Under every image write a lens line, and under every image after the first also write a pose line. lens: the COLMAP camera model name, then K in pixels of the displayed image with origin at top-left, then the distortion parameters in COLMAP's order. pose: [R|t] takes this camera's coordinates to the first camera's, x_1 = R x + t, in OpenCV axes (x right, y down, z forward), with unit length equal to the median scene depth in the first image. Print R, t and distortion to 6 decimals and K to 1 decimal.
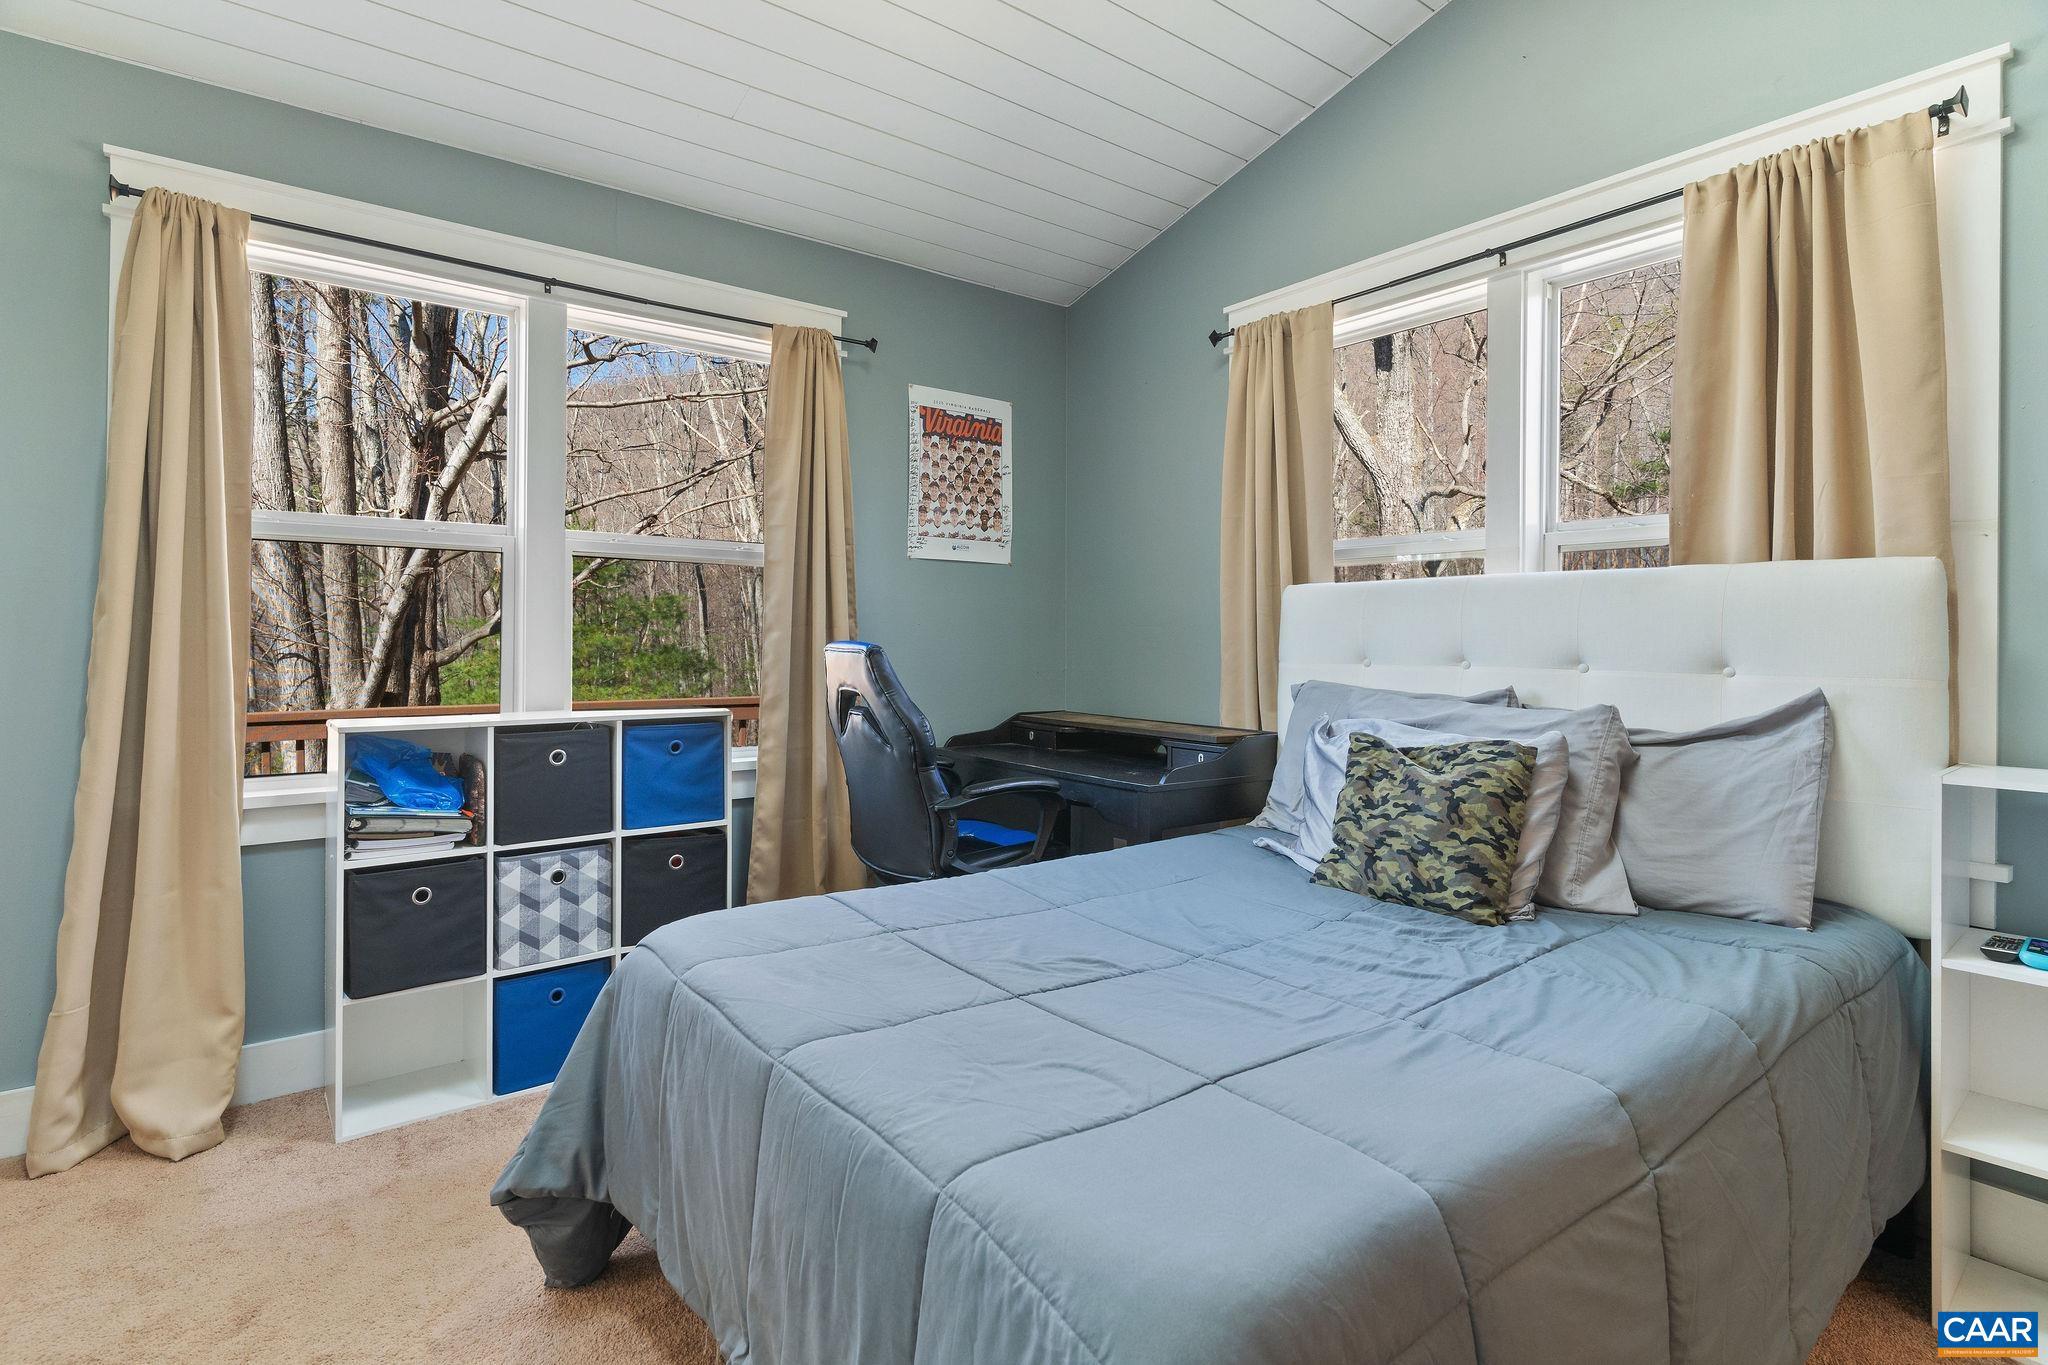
lens RADIAL K [[995.3, 0, 1024.6], [0, 995.3, 637.4], [0, 0, 1]] dist [0.001330, 0.000350]
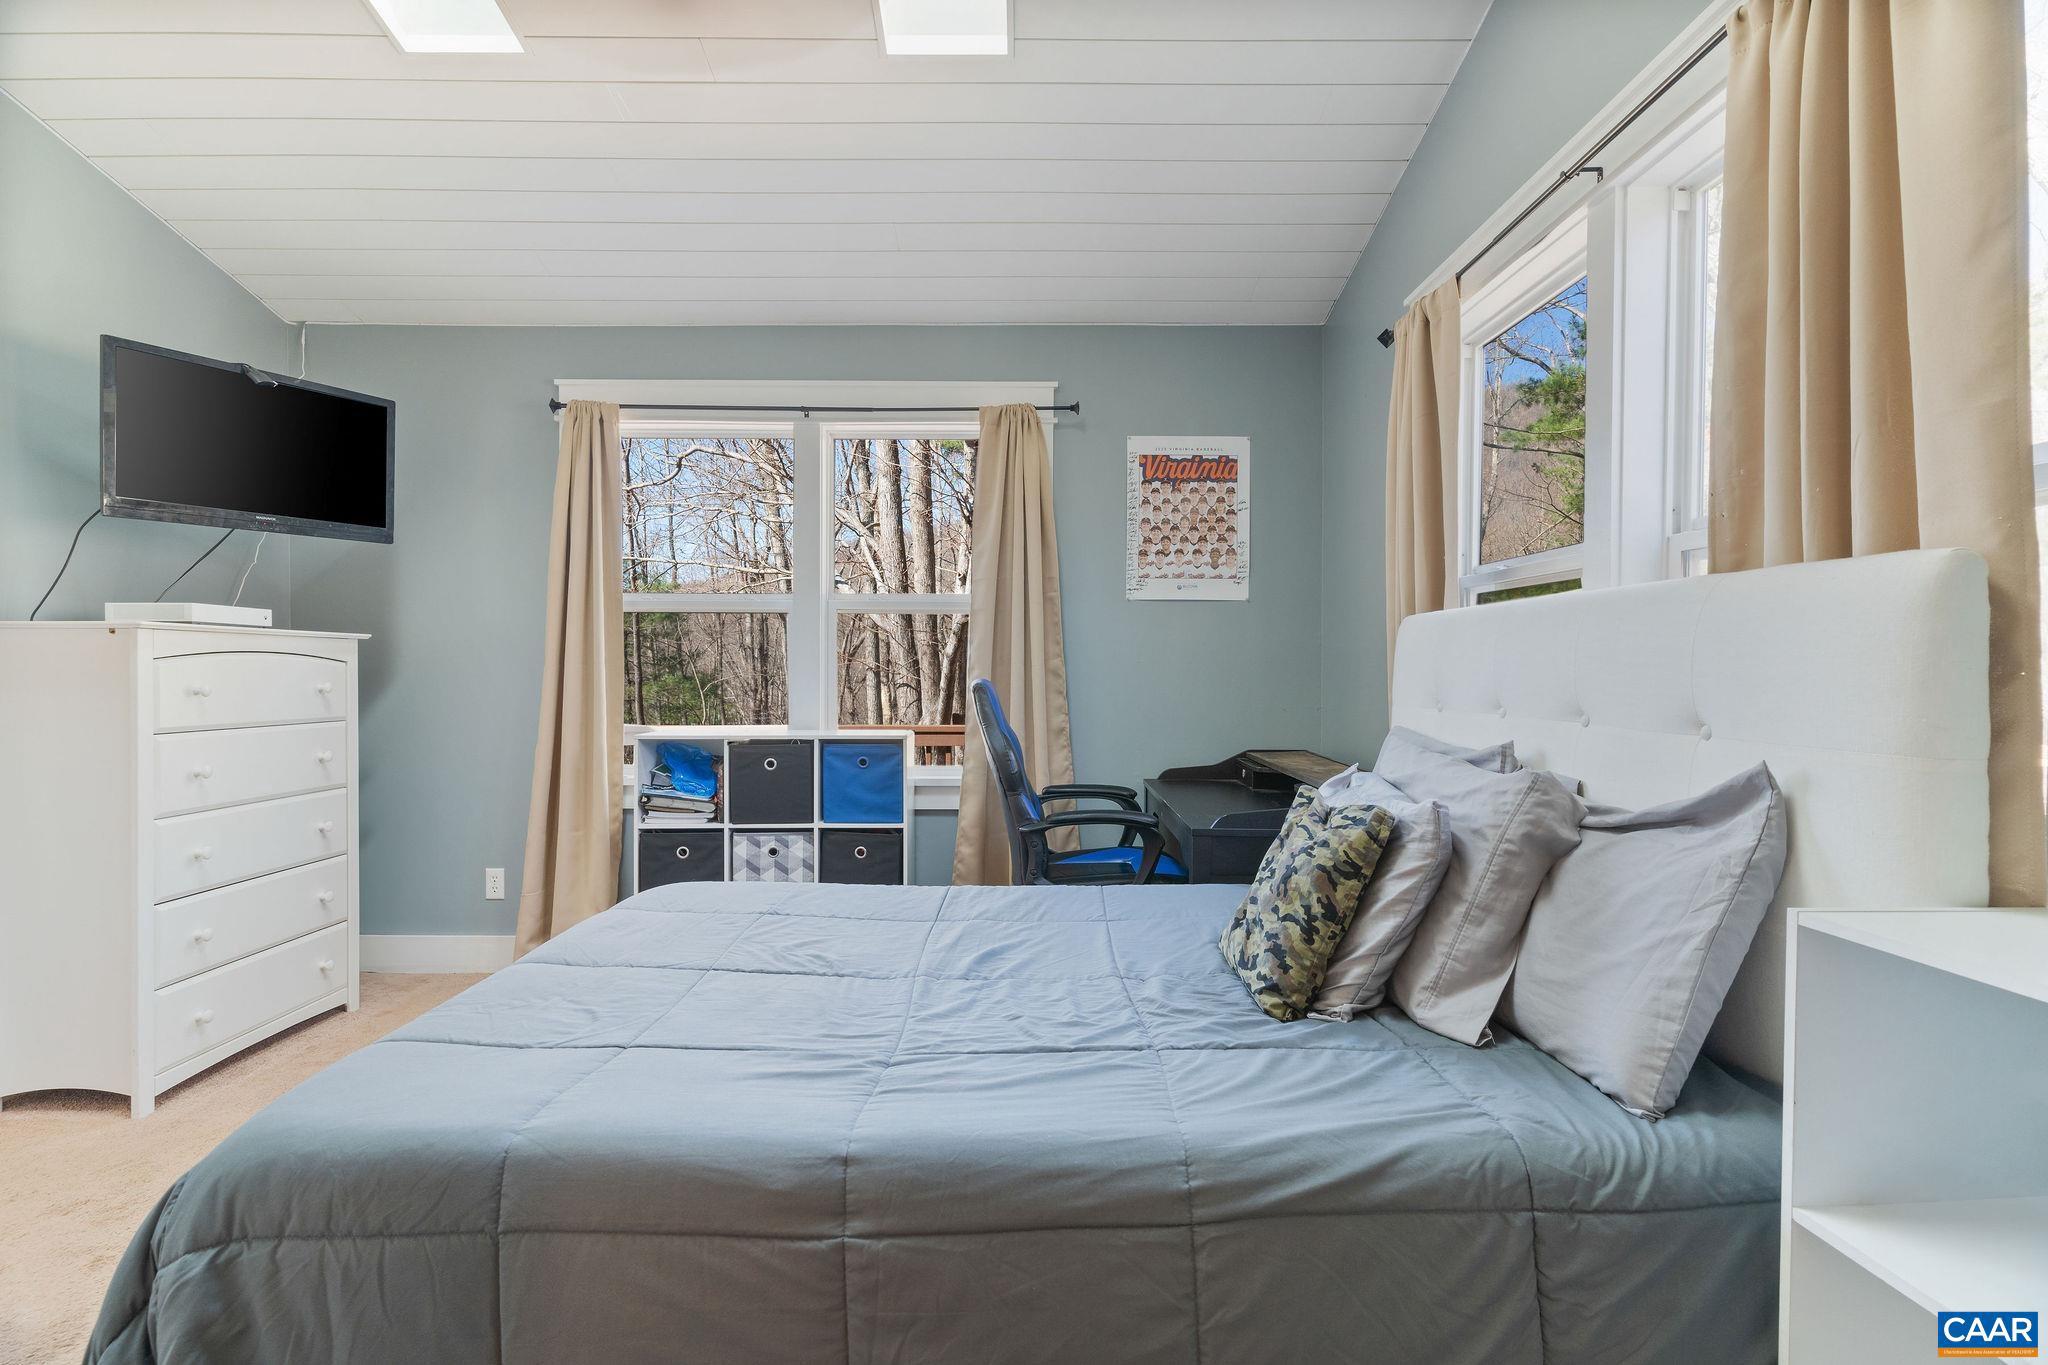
lens RADIAL K [[953.4, 0, 1024.0], [0, 953.4, 682.5], [0, 0, 1]] dist [-0.000438, -0.000014]
pose [[0.803448, 0.005949, -0.595346, 0.534206], [0.002530, 0.999907, 0.013406, -0.006932], [0.595370, -0.012277, 0.803358, 0.147660]]
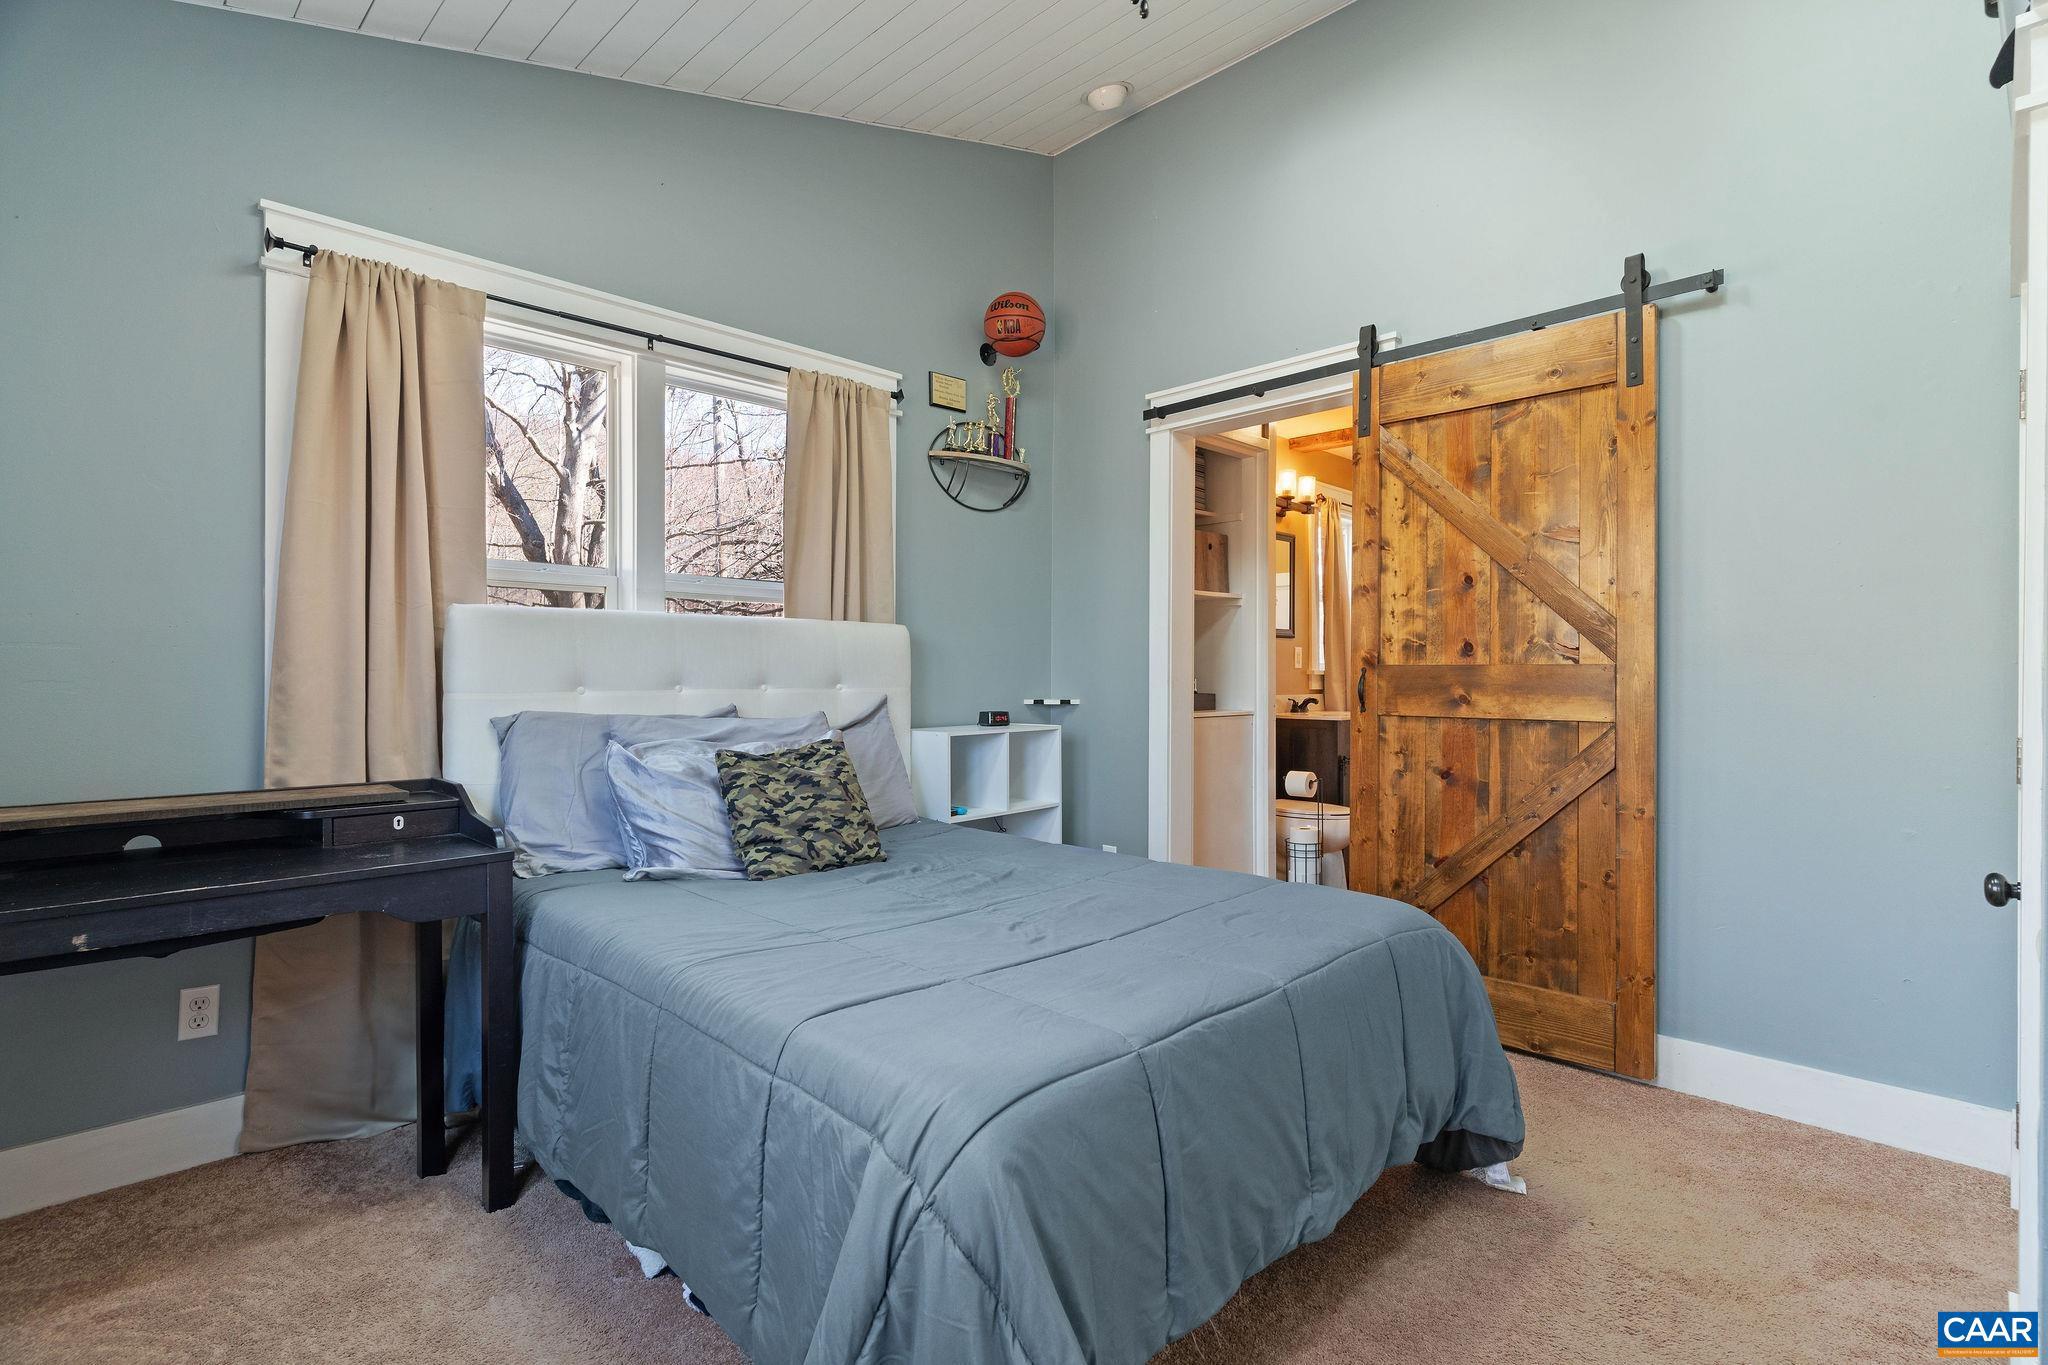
lens RADIAL K [[995.3, 0, 1024.6], [0, 995.3, 637.4], [0, 0, 1]] dist [0.001330, 0.000350]
pose [[-0.139295, 0.029583, 0.989809, -0.702702], [-0.003234, 0.999535, -0.030328, 0.001755], [-0.990246, -0.007425, -0.139134, 0.685704]]
